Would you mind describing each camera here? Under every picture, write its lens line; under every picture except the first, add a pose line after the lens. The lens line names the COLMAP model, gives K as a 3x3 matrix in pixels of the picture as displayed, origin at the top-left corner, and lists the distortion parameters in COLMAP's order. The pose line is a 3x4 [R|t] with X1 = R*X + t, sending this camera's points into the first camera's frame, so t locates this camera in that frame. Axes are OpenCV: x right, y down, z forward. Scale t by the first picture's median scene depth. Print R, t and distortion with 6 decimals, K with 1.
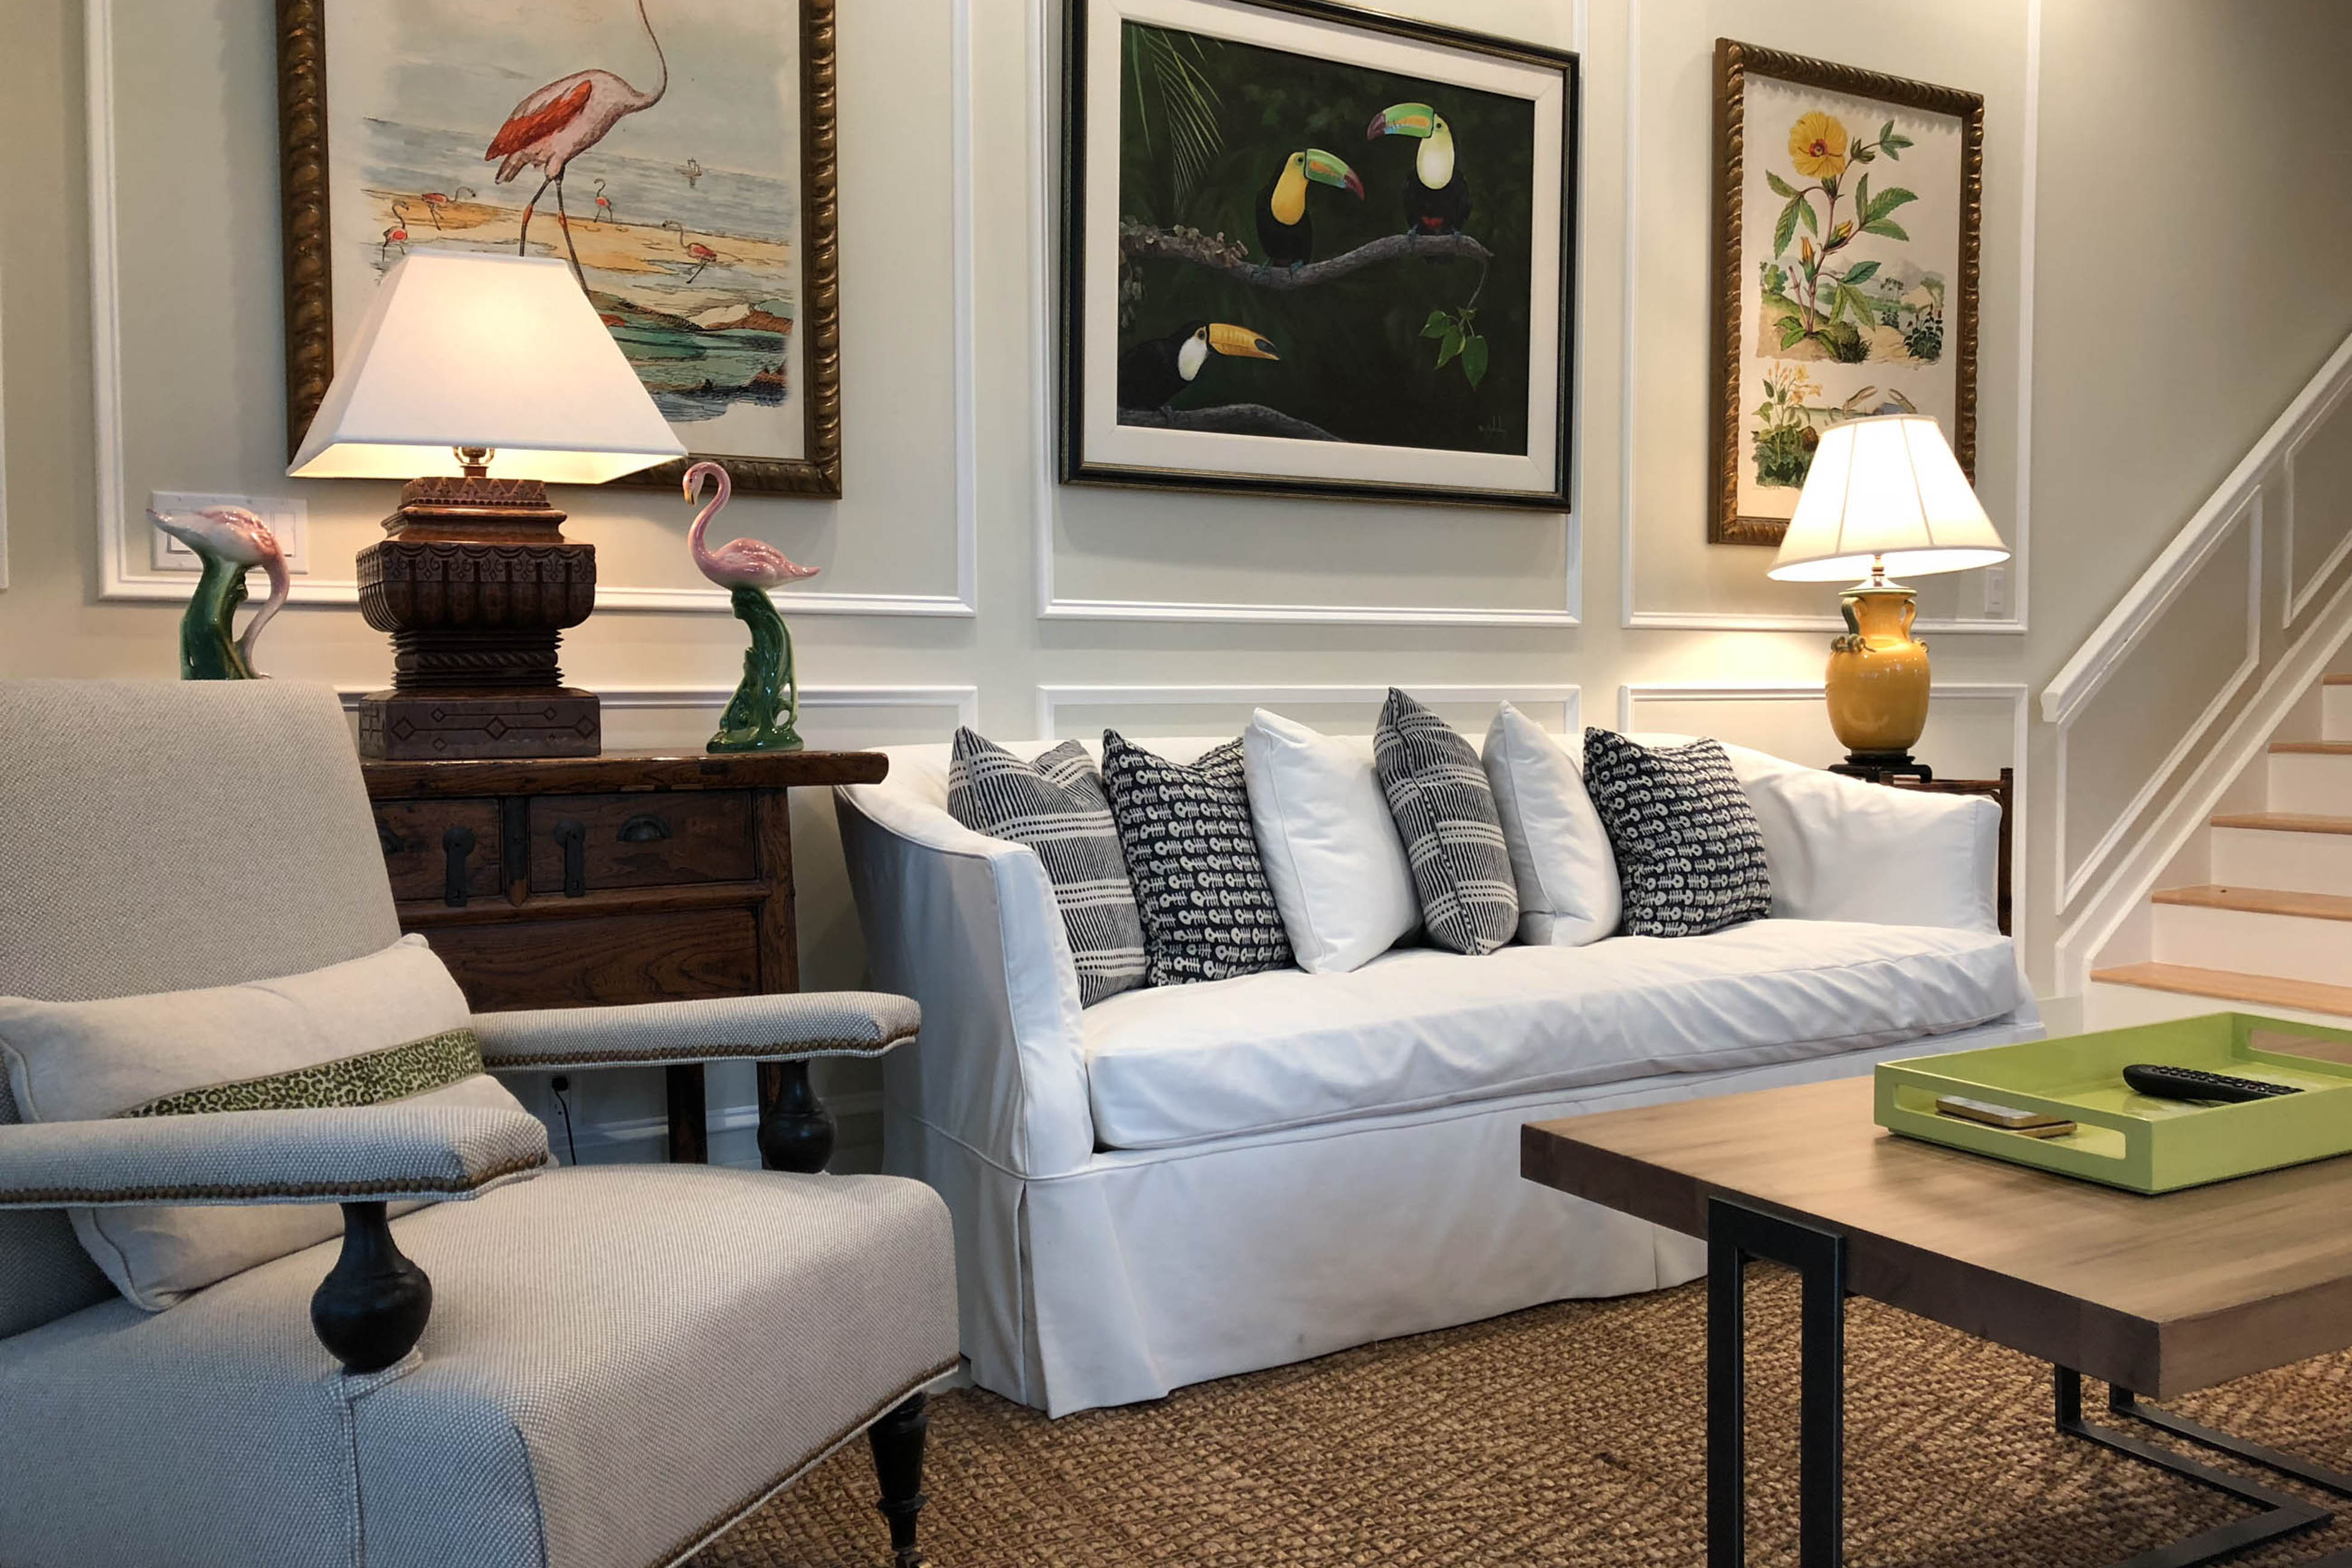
lens RADIAL K [[1943.1, 0, 1176.0], [0, 1943.1, 784.0], [0, 0, 1]] dist [0.150963, -0.462158]
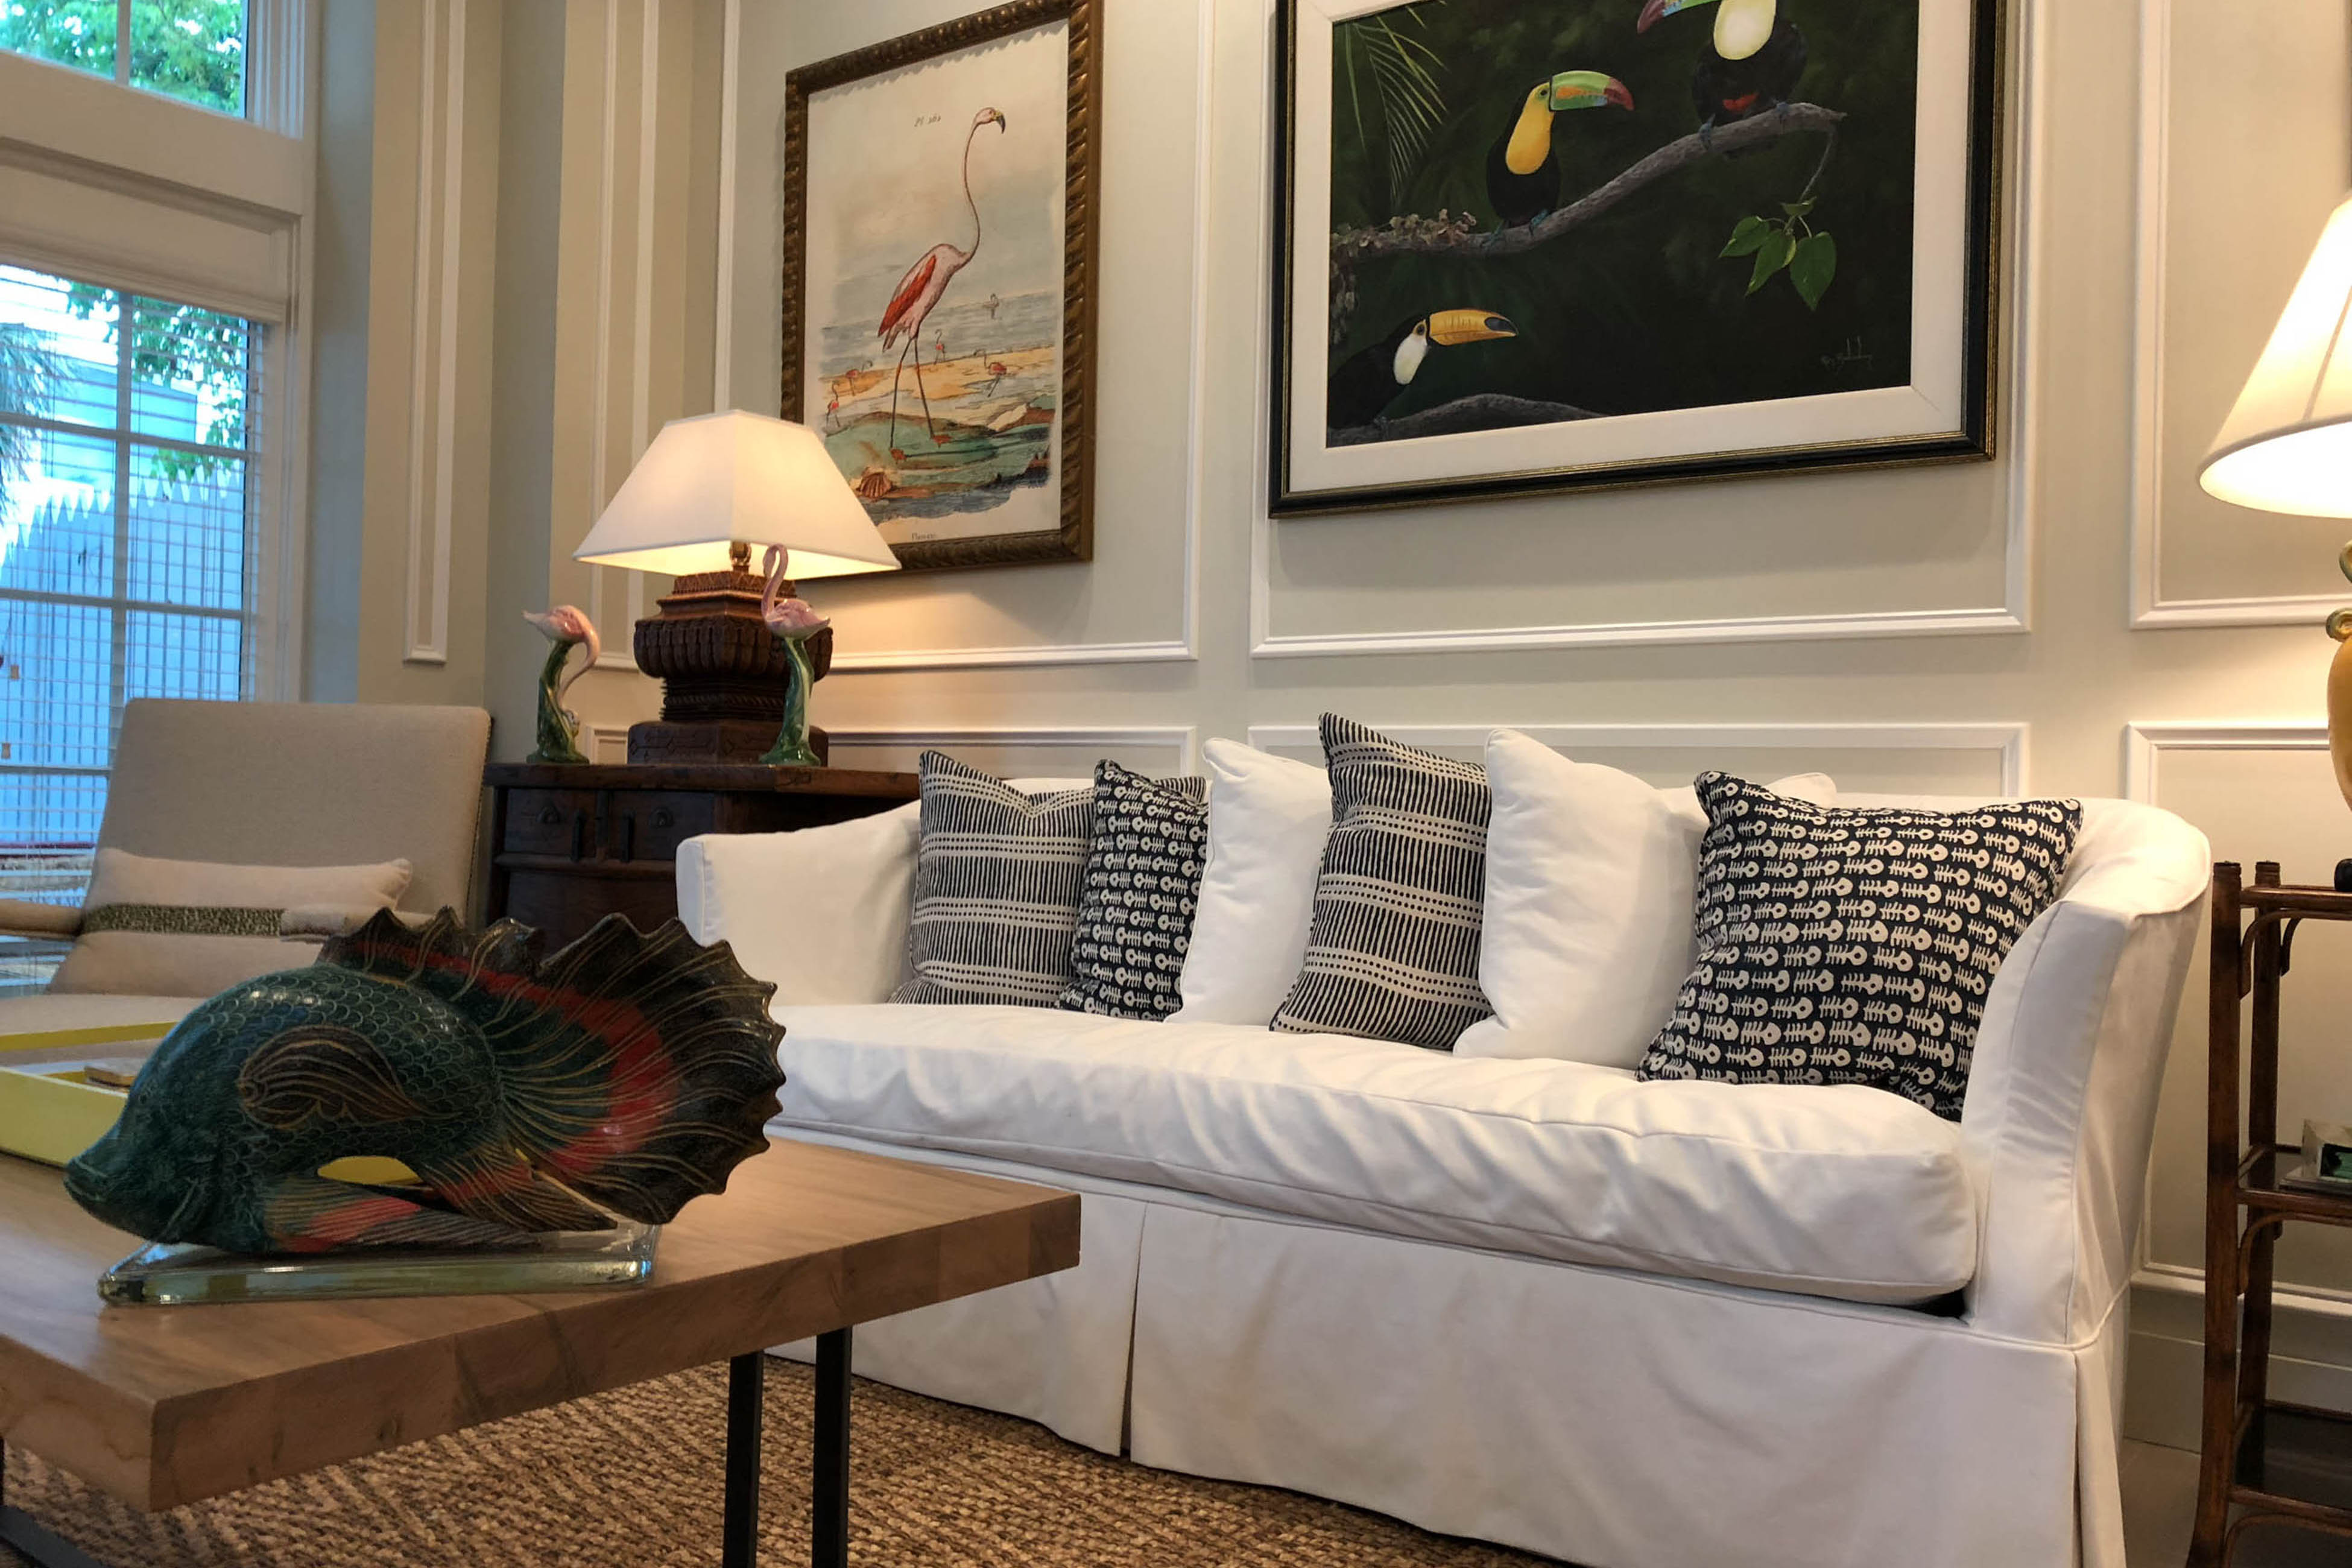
lens RADIAL K [[1910.1, 0, 1168.6], [0, 1910.1, 824.5], [0, 0, 1]] dist [0.093207, -0.274657]
pose [[0.384521, 0.020532, -0.922888, 0.854937], [-0.074552, 0.997178, -0.008878, 0.010967], [0.920101, 0.072217, 0.384966, 0.633898]]
